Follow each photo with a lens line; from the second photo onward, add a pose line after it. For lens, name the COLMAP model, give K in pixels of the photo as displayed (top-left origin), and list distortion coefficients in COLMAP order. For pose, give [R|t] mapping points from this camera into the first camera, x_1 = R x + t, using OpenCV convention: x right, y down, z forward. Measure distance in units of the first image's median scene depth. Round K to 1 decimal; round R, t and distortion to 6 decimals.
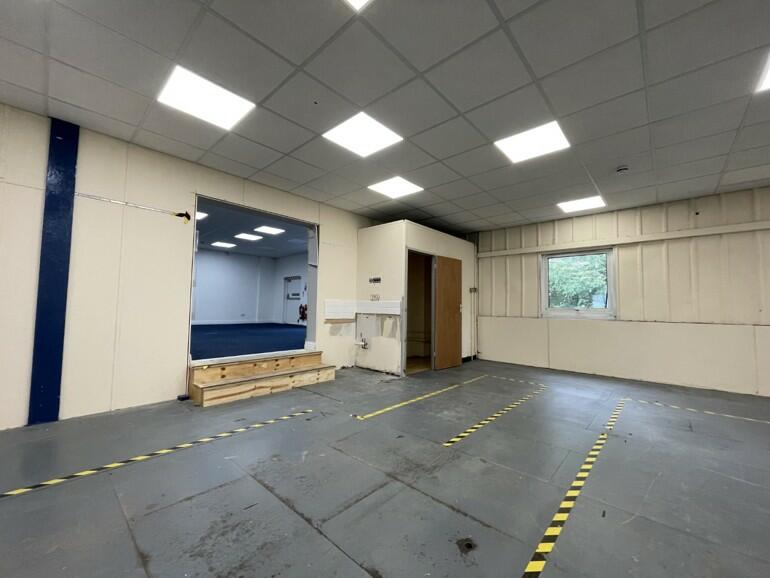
lens RADIAL K [[310.1, 0, 383.8], [0, 310.1, 288.4], [0, 0, 1]] dist [0.003572, 0.000240]
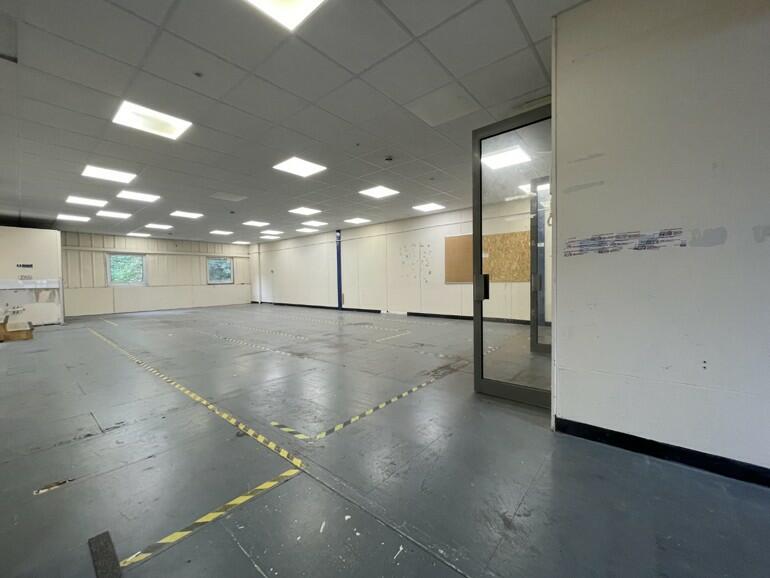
lens RADIAL K [[310.1, 0, 383.3], [0, 310.1, 289.4], [0, 0, 1]] dist [0.003572, 0.000240]
pose [[-0.042069, -0.051835, 0.997769, -1.597563], [-0.044445, 0.997762, 0.049961, -0.065179], [-0.998126, -0.042244, -0.044279, -0.635625]]
